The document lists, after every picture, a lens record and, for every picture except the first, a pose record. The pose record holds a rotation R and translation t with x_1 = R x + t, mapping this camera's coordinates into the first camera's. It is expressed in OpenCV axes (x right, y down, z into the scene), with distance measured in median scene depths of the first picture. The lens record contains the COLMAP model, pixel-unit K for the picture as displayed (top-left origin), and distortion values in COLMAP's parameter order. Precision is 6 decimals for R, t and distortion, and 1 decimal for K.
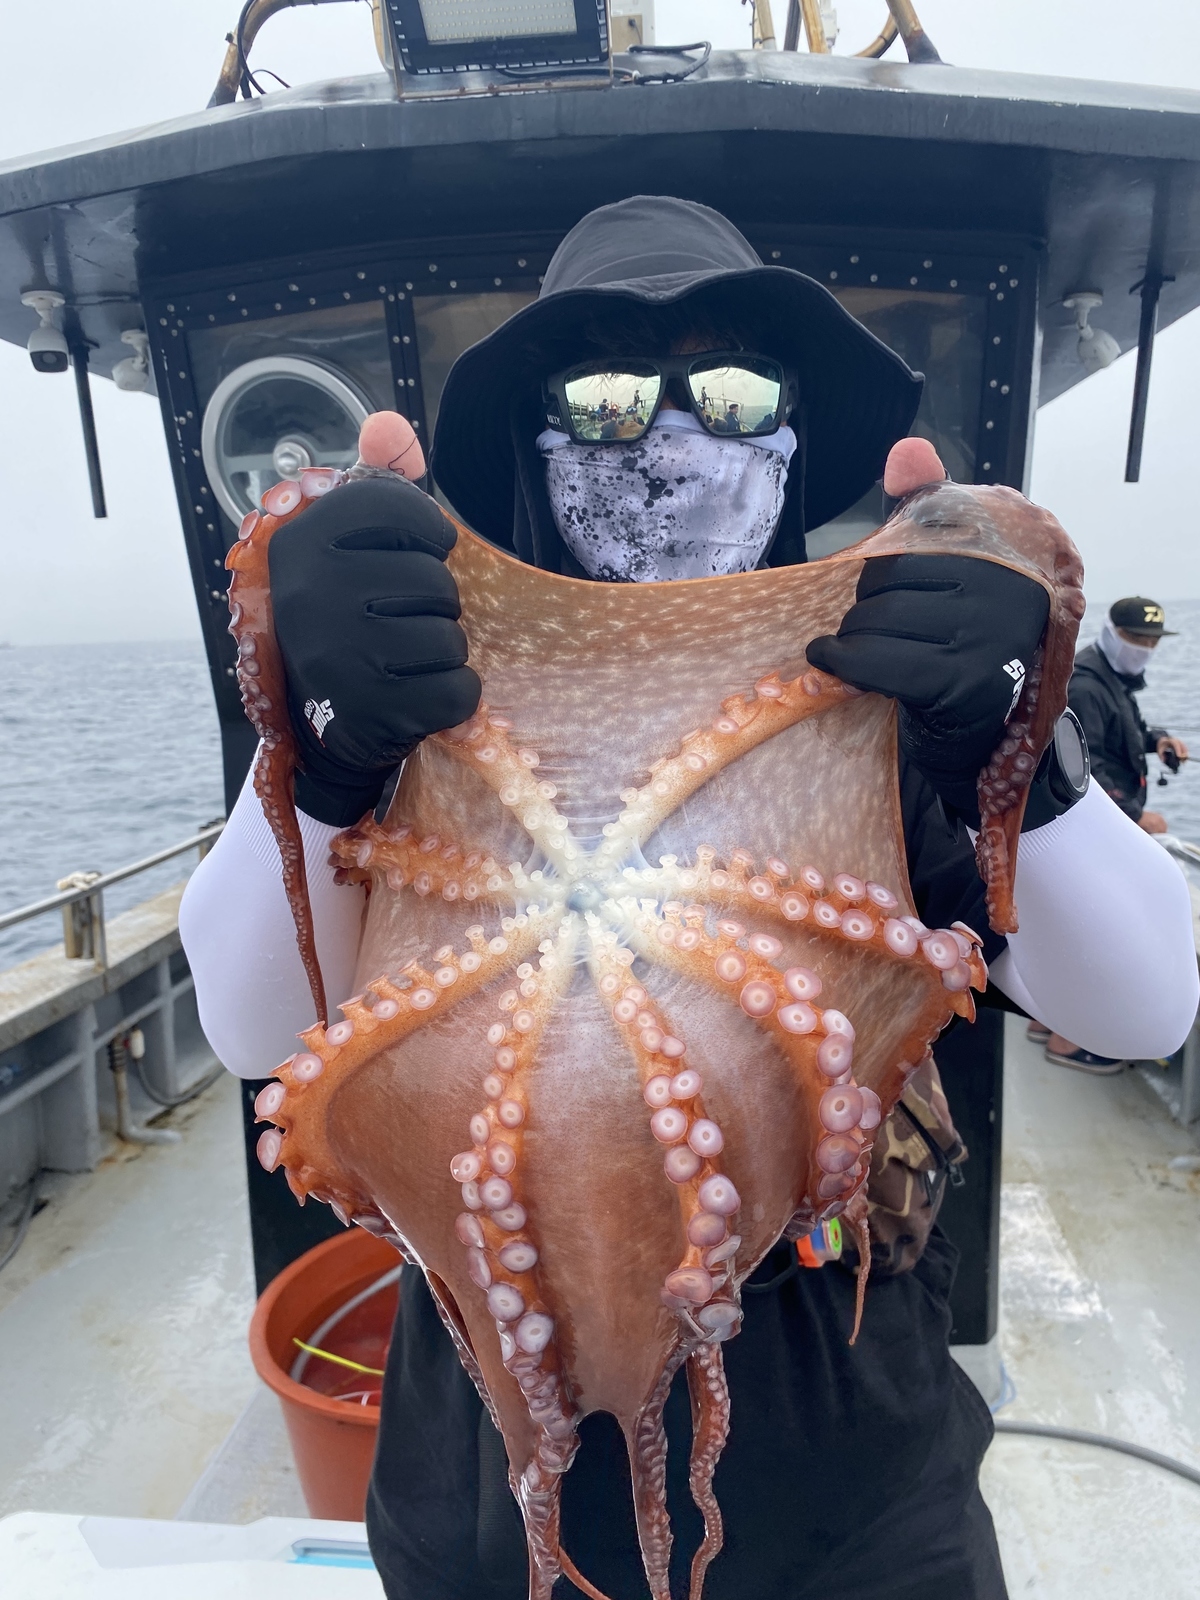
lens RADIAL K [[1213.8, 0, 584.5], [0, 1213.8, 807.0], [0, 0, 1]] dist [0.019678, -0.025995]
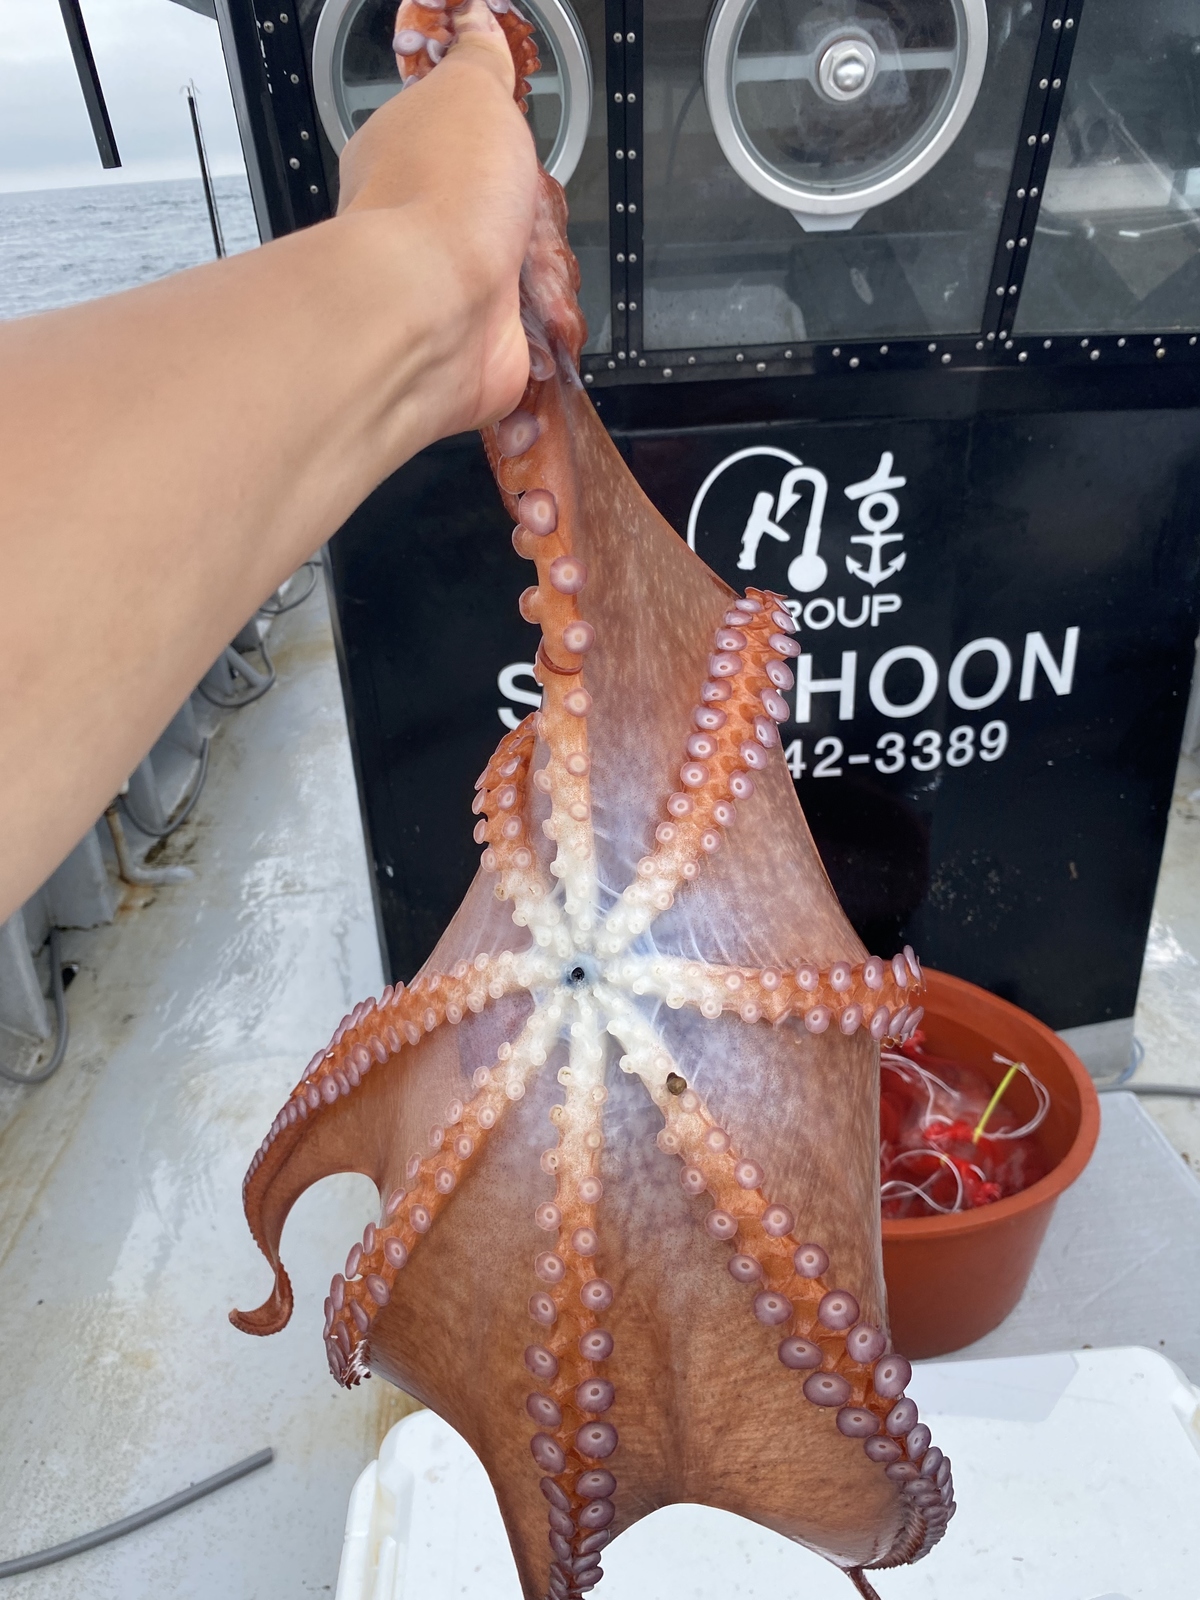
lens RADIAL K [[1213.8, 0, 610.3], [0, 1213.8, 791.9], [0, 0, 1]] dist [0.019678, -0.025995]
pose [[0.981429, -0.105786, 0.160021, -0.287025], [0.051132, 0.948281, 0.313287, -0.105908], [-0.184887, -0.299287, 0.936079, 0.169831]]
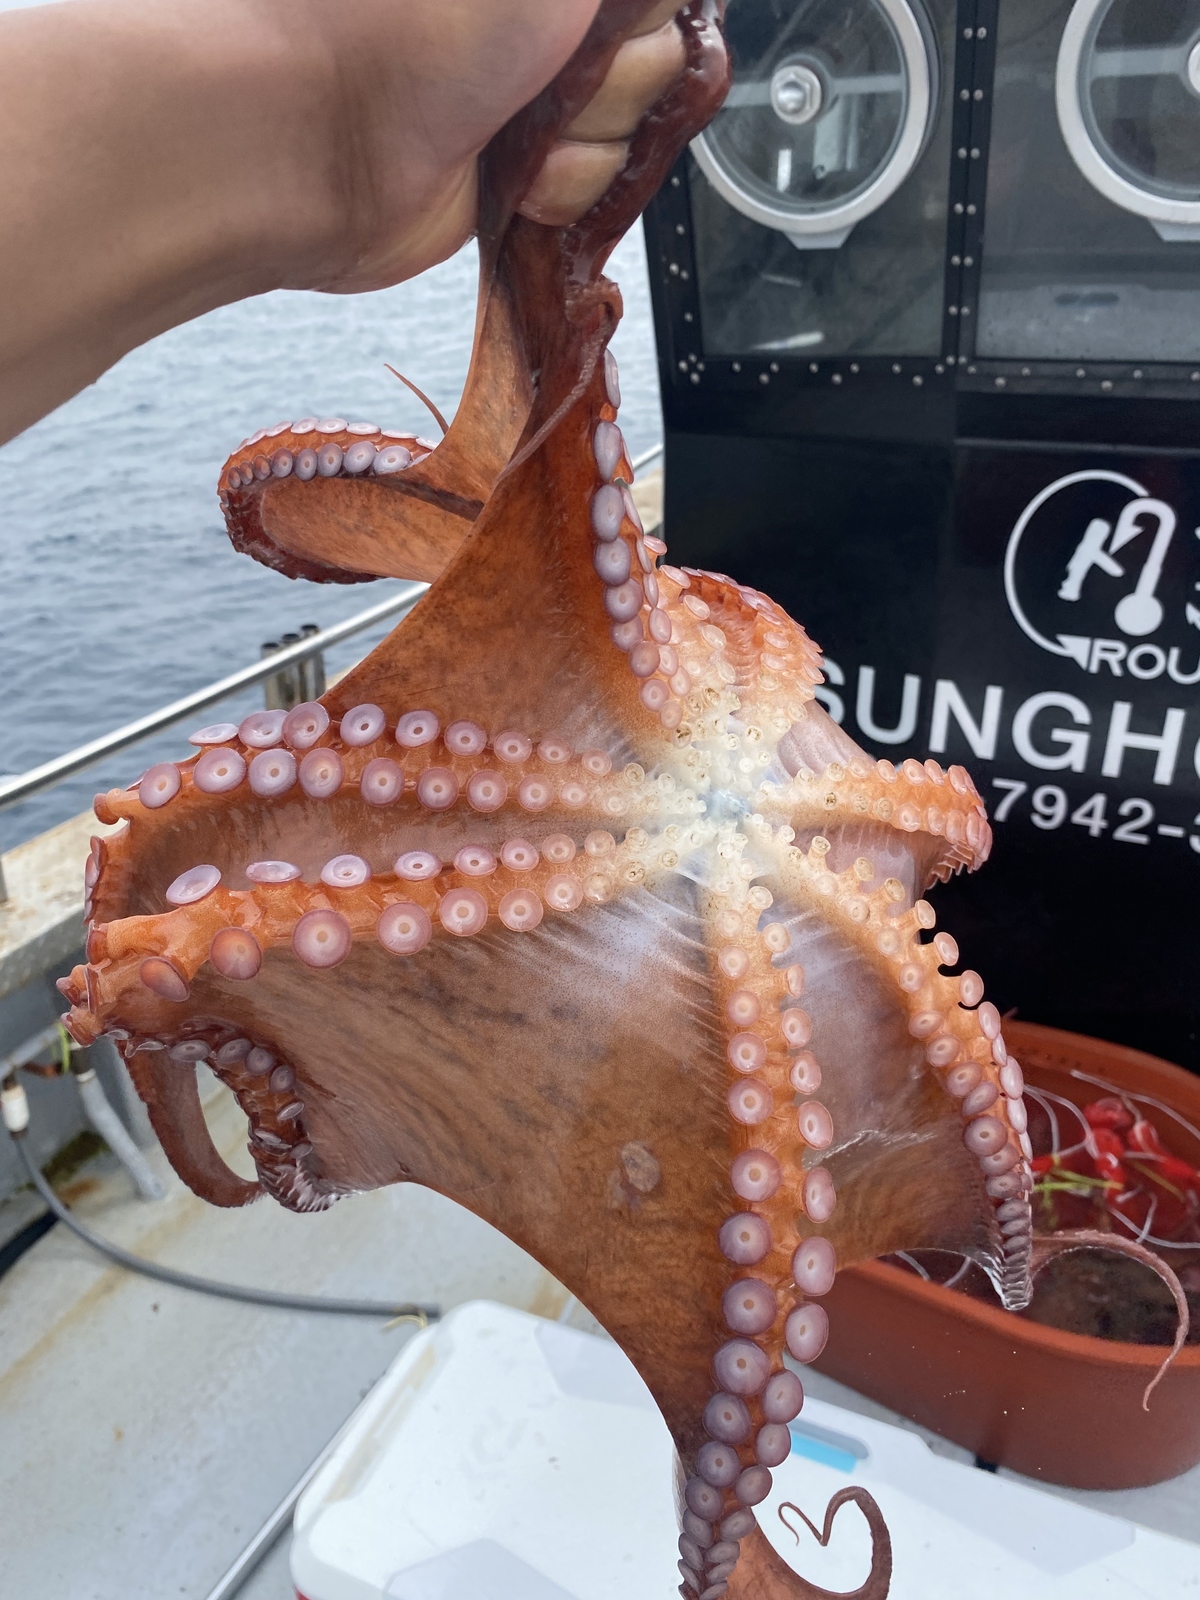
lens RADIAL K [[1213.8, 0, 592.3], [0, 1213.8, 779.5], [0, 0, 1]] dist [0.019678, -0.025995]
pose [[0.958474, 0.119709, -0.258839, -0.109896], [-0.030591, 0.945553, 0.324028, -0.118607], [0.283535, -0.302654, 0.909950, 0.156540]]
